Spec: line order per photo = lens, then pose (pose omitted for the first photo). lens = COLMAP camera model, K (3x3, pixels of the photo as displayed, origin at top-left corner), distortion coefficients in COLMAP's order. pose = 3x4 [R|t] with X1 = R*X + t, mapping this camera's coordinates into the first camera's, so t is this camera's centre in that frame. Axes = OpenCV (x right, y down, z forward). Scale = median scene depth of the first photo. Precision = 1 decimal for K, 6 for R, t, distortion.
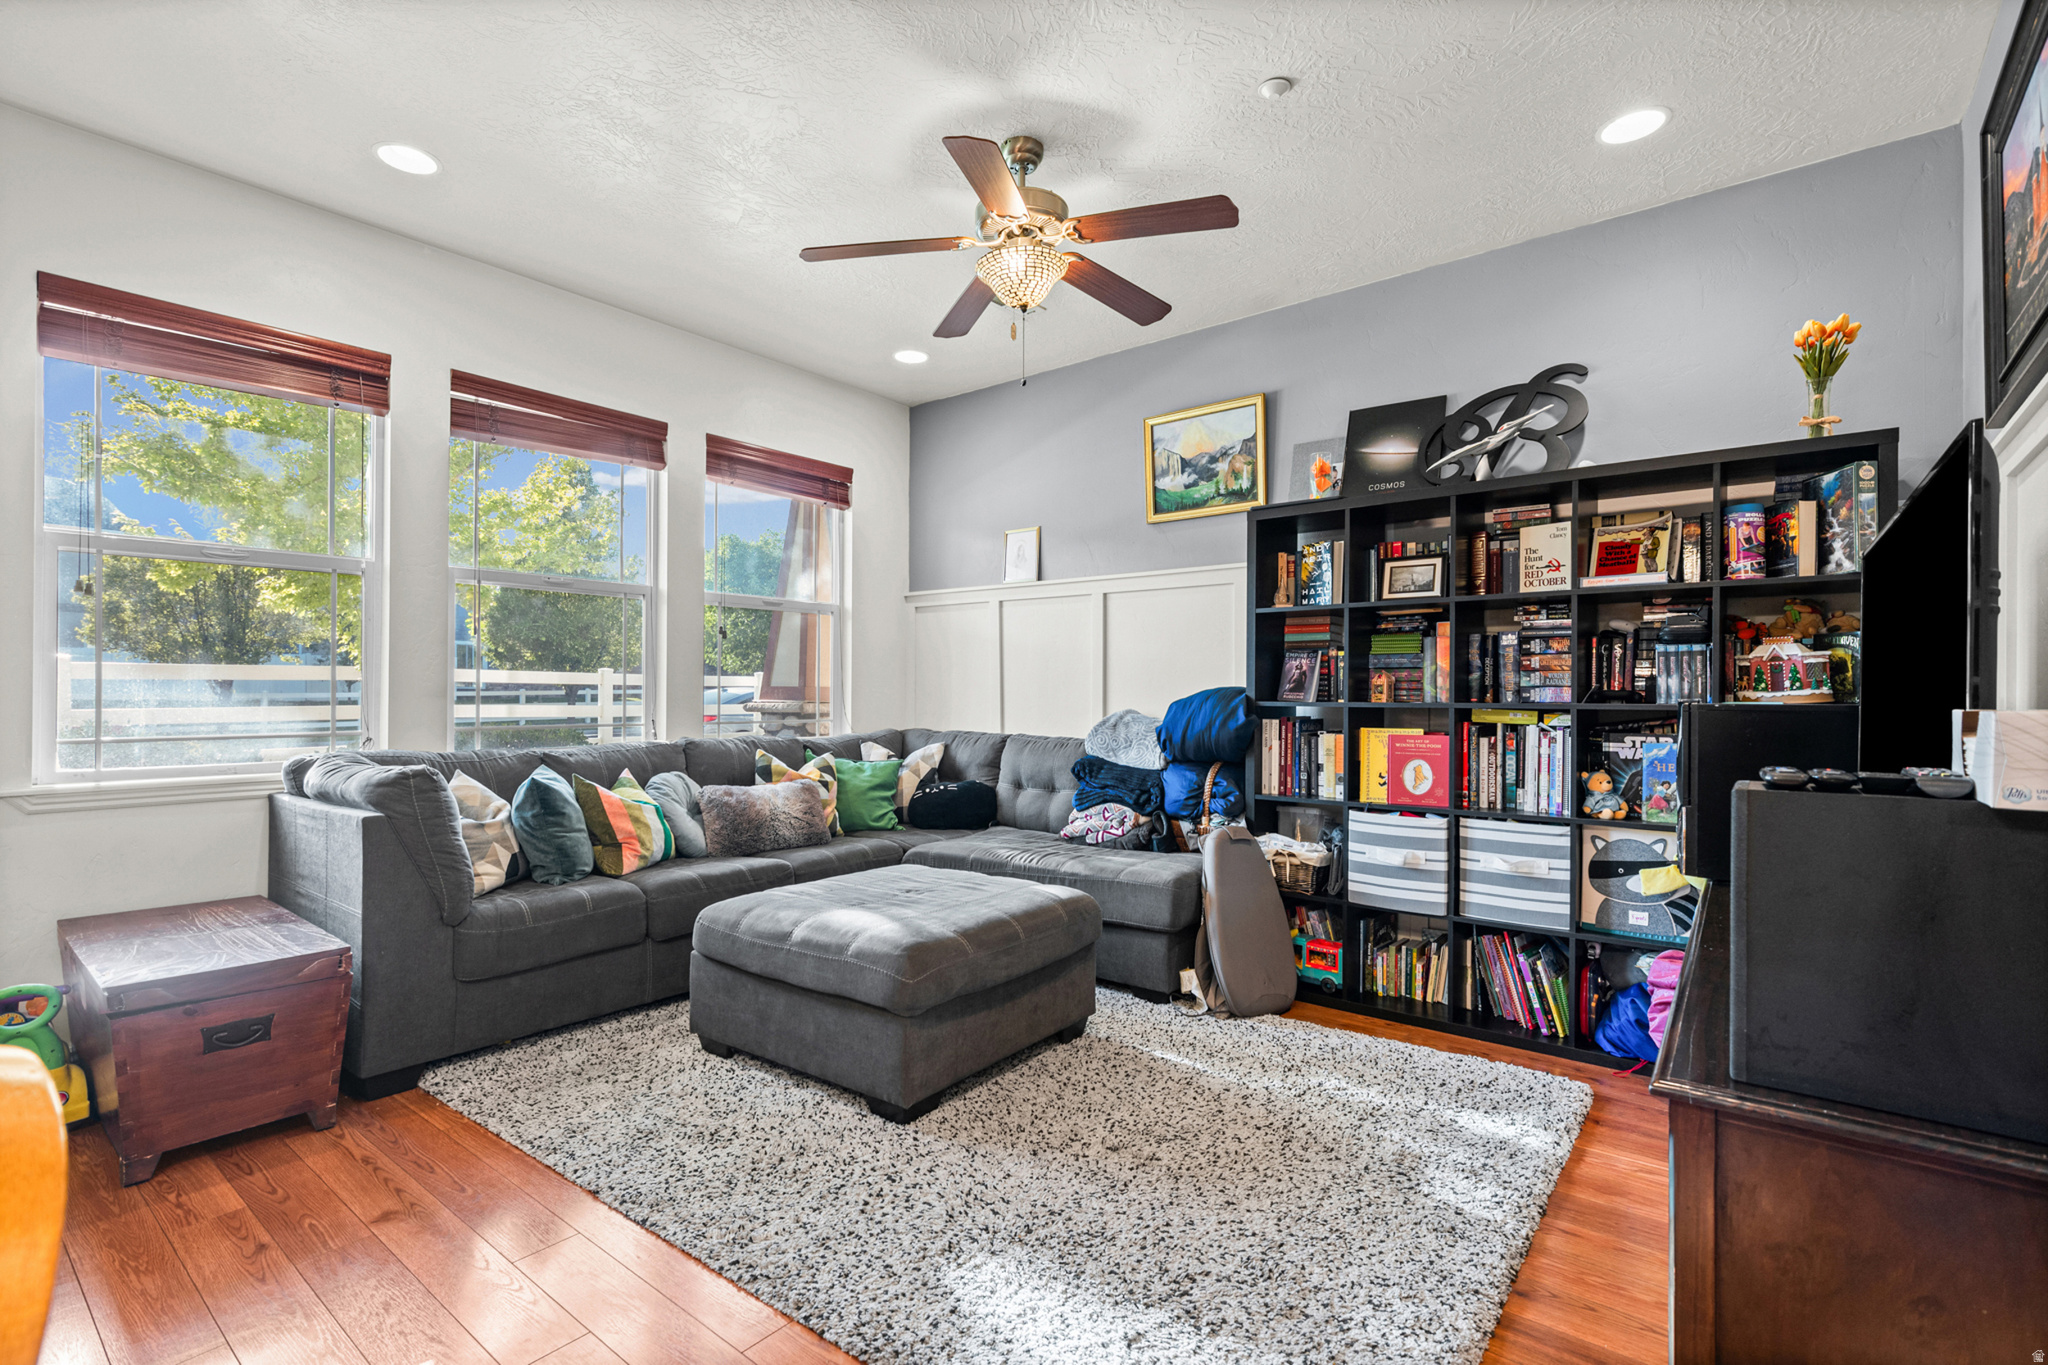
lens RADIAL K [[948.0, 0, 983.8], [0, 948.0, 675.8], [0, 0, 1]] dist [0.007389, -0.006020]
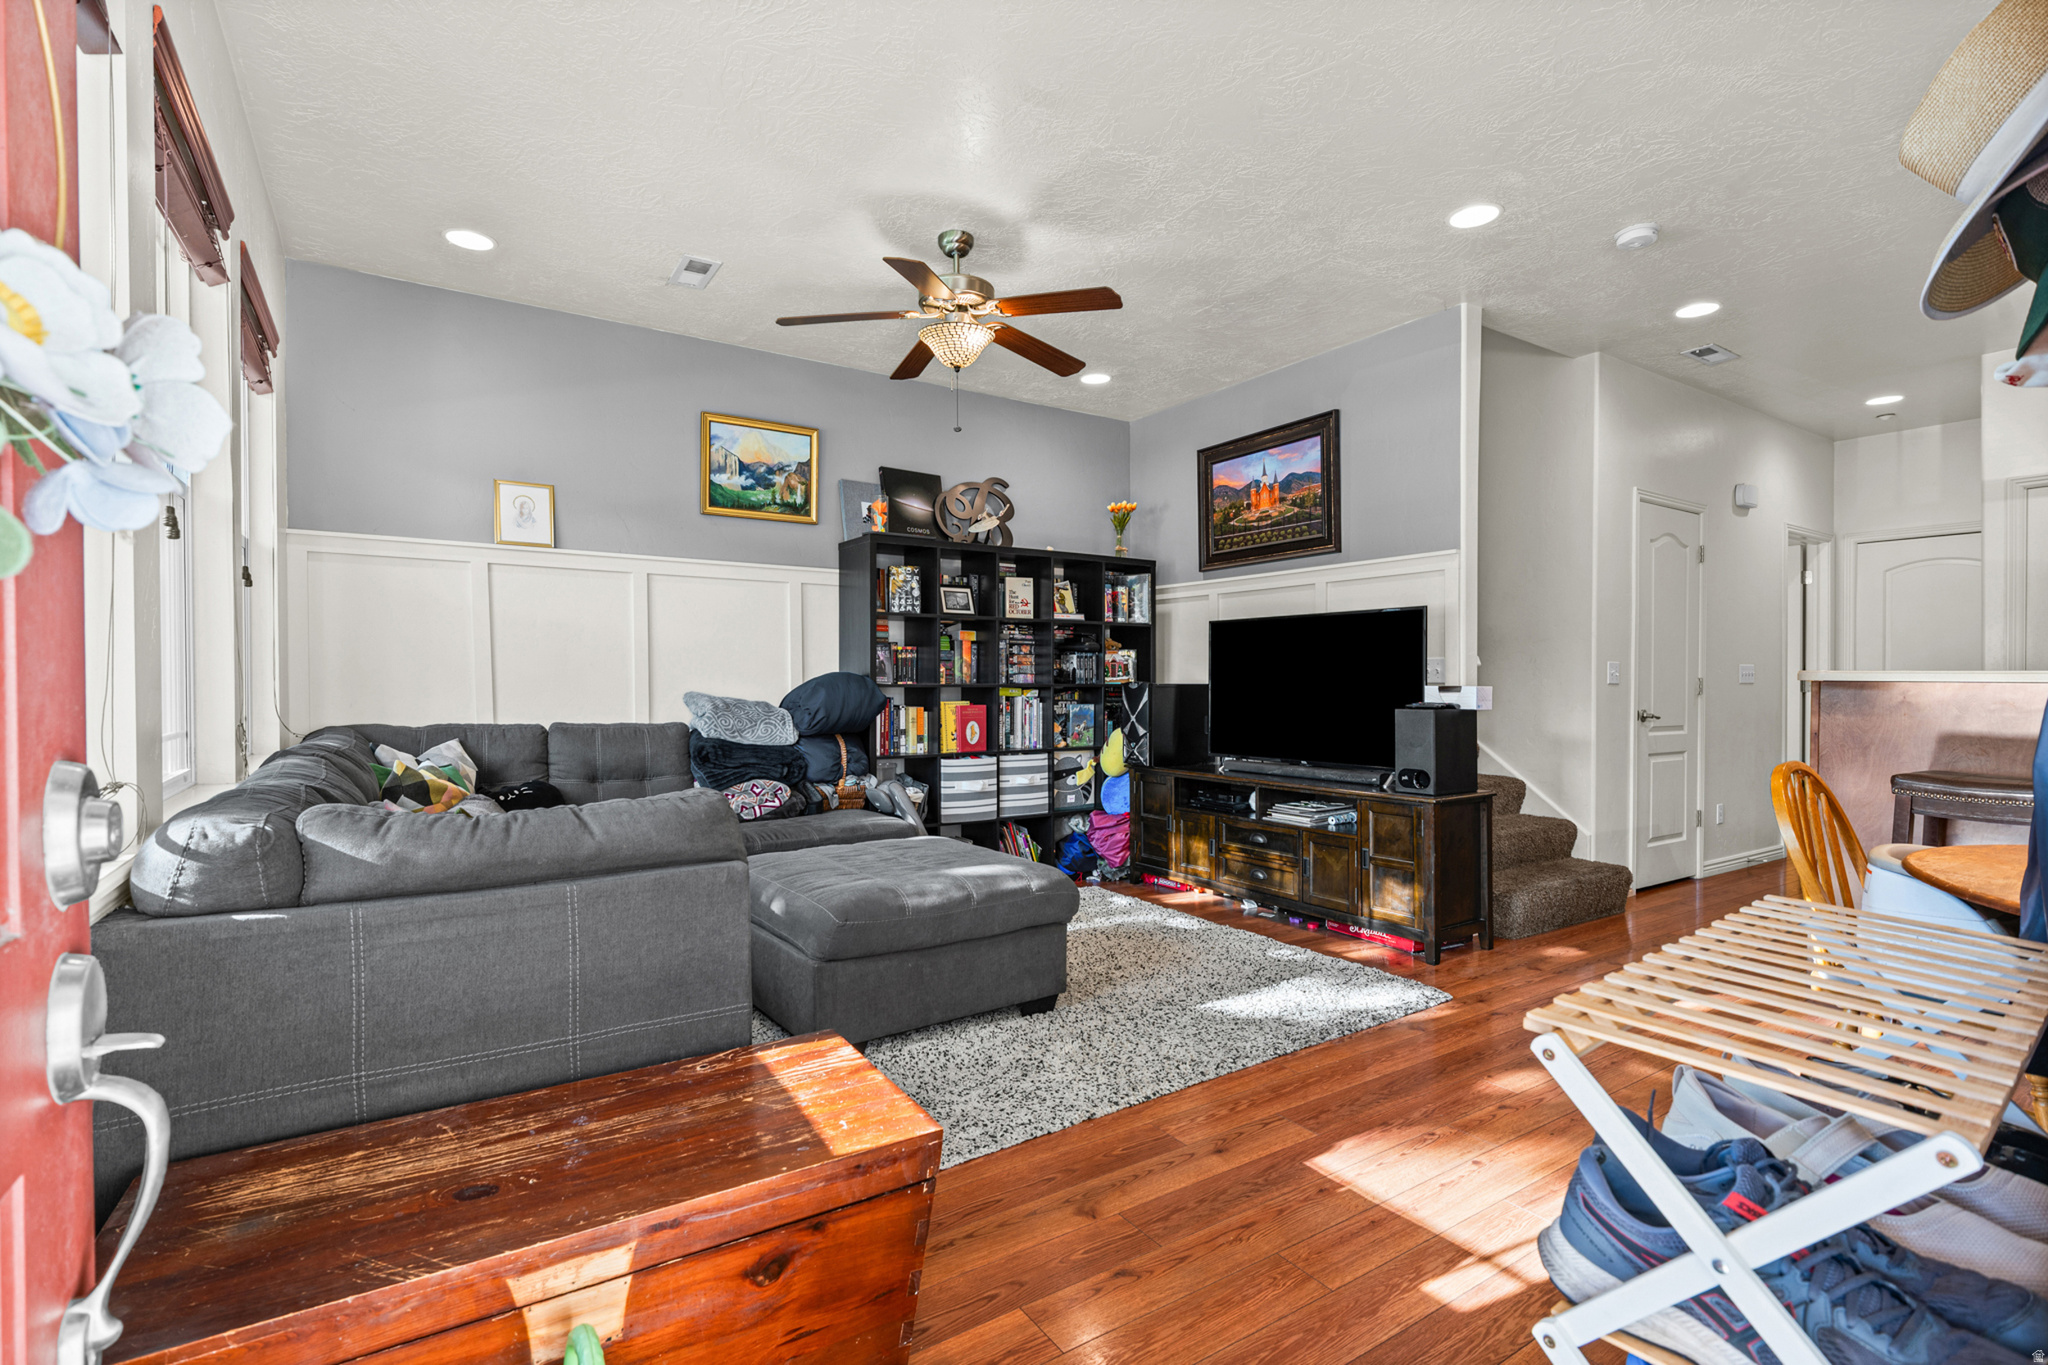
lens RADIAL K [[928.7, 0, 1019.9], [0, 928.7, 691.0], [0, 0, 1]] dist [0.005050, -0.006301]
pose [[0.298626, -0.011049, 0.954306, -0.920753], [-0.020016, 0.999641, 0.017837, 0.011428], [-0.954160, -0.024428, 0.298298, 0.475674]]
